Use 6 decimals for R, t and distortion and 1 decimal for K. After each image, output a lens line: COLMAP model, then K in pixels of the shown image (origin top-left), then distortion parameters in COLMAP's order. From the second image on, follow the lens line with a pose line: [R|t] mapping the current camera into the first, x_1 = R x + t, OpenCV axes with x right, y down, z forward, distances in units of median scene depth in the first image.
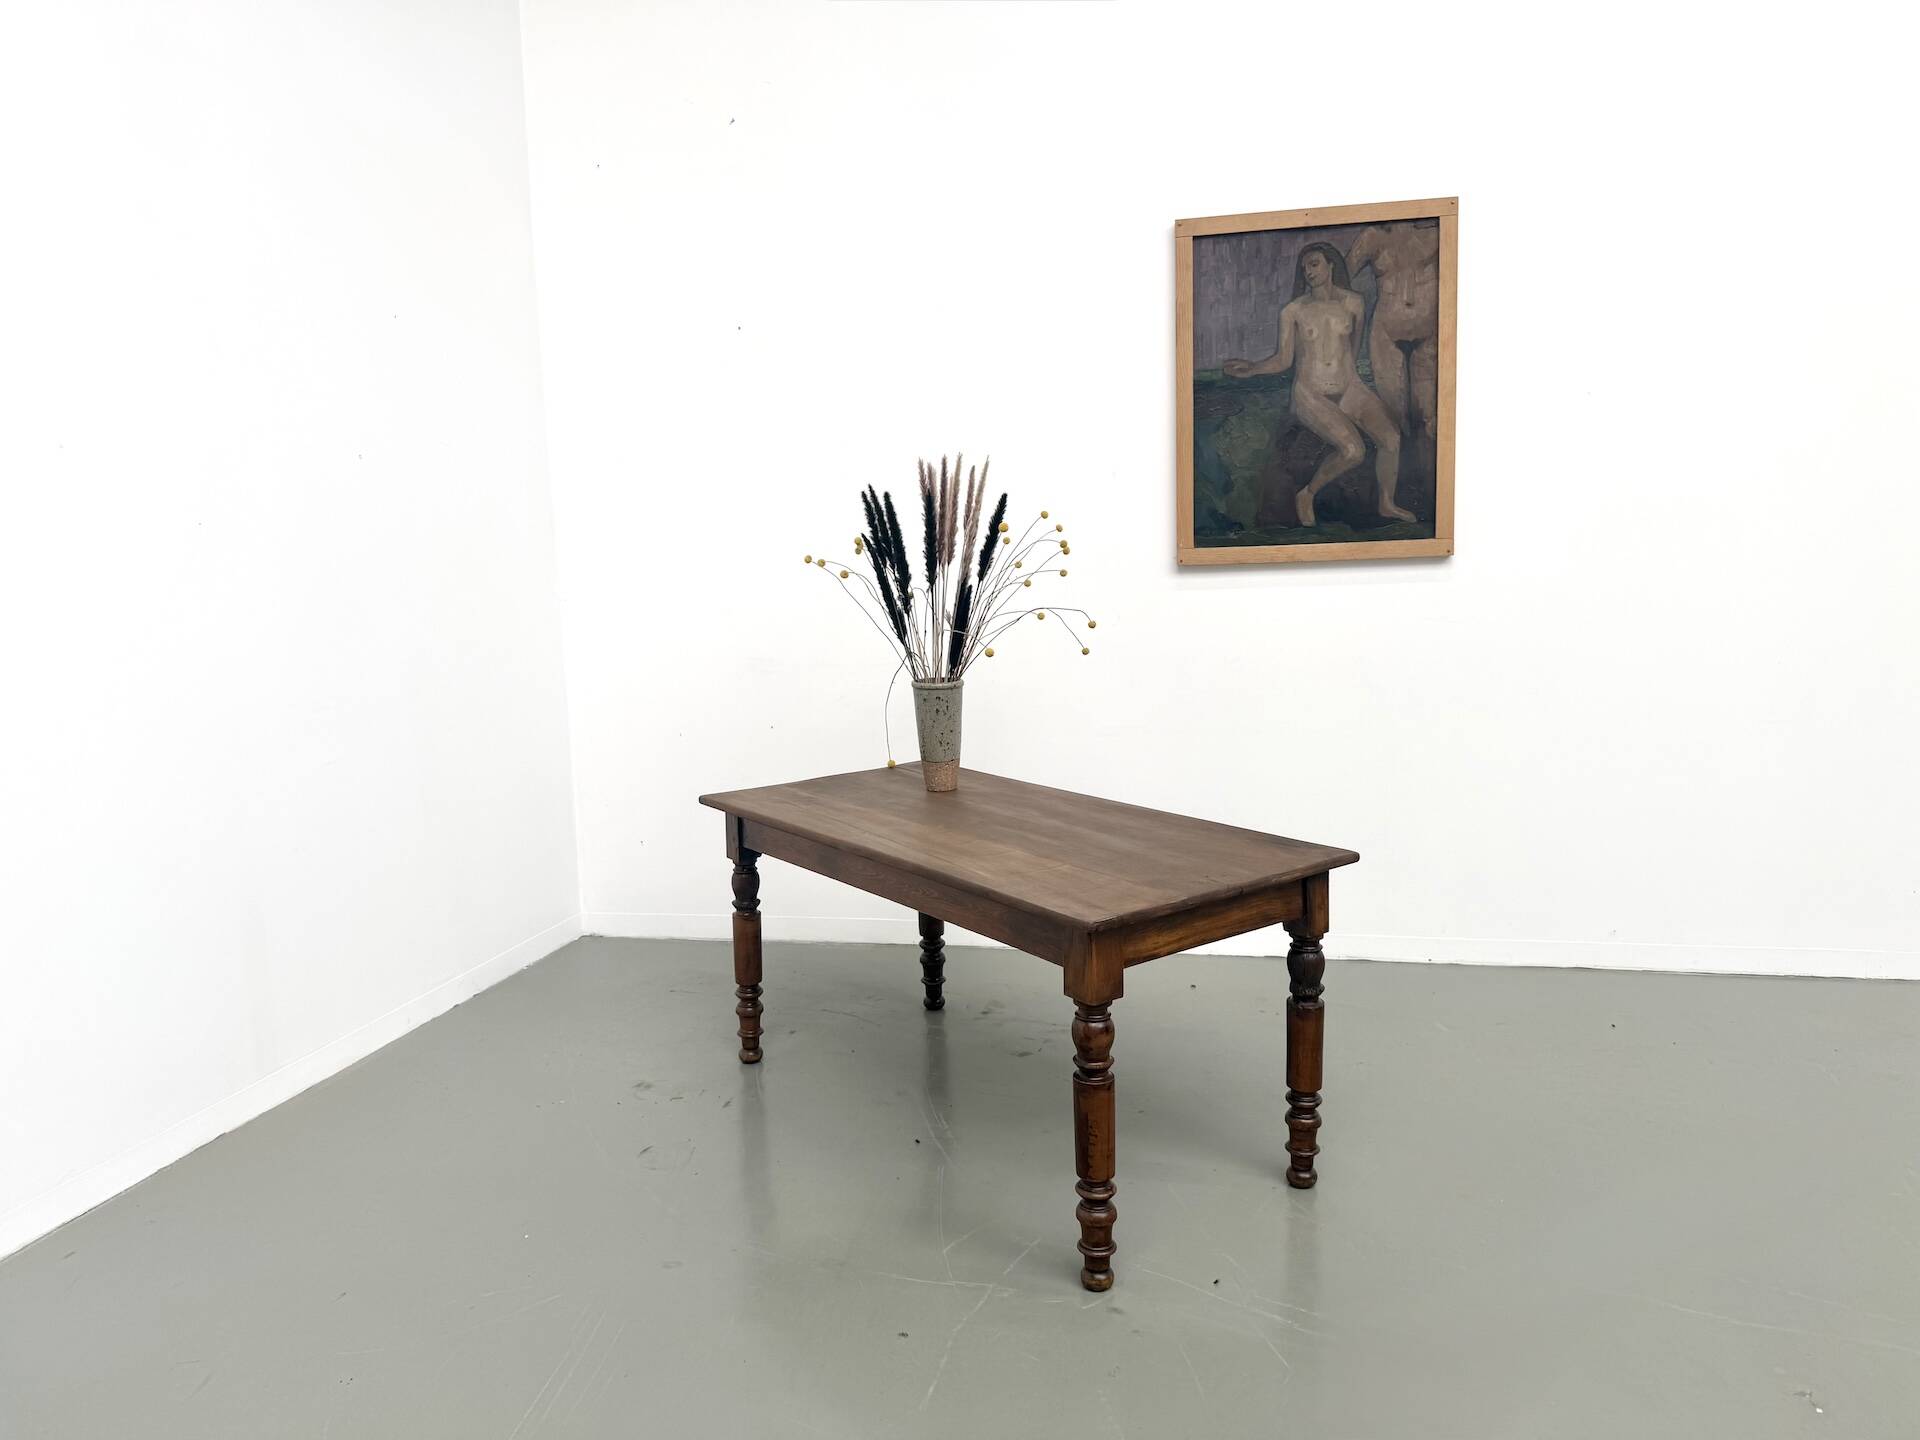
lens RADIAL K [[1598.5, 0, 885.7], [0, 1598.5, 706.4], [0, 0, 1]] dist [0.030758, -0.058122]
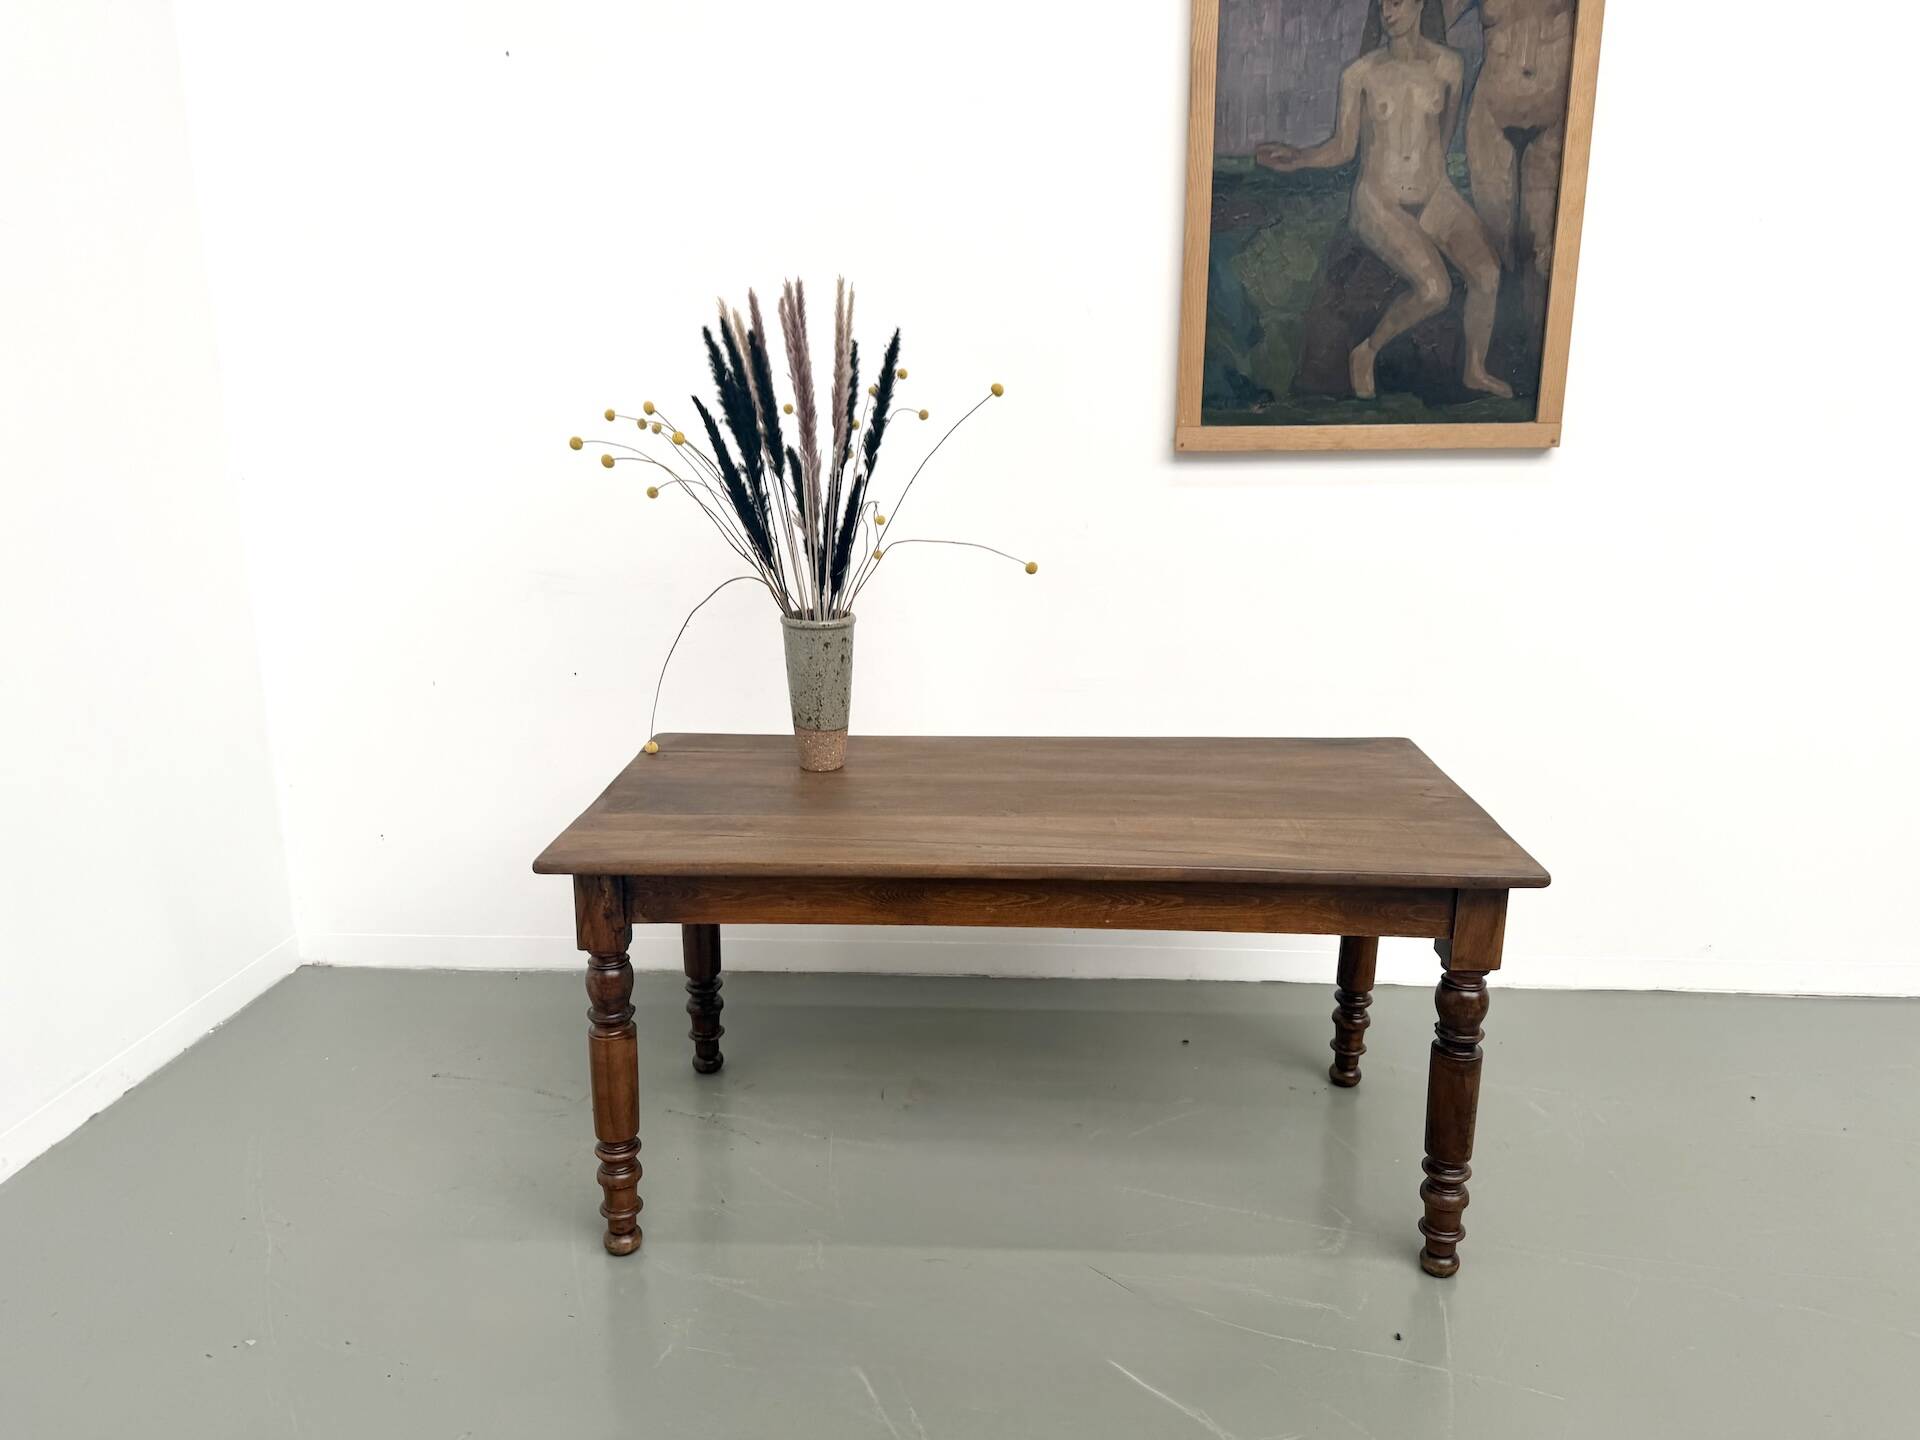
lens RADIAL K [[1375.0, 0, 954.2], [0, 1375.0, 724.8], [0, 0, 1]] dist [0.057580, -0.093687]
pose [[0.980351, -0.012243, 0.196879, -0.032916], [-0.010039, 0.993682, 0.111780, -0.037075], [-0.197004, -0.111560, 0.974035, 0.433695]]
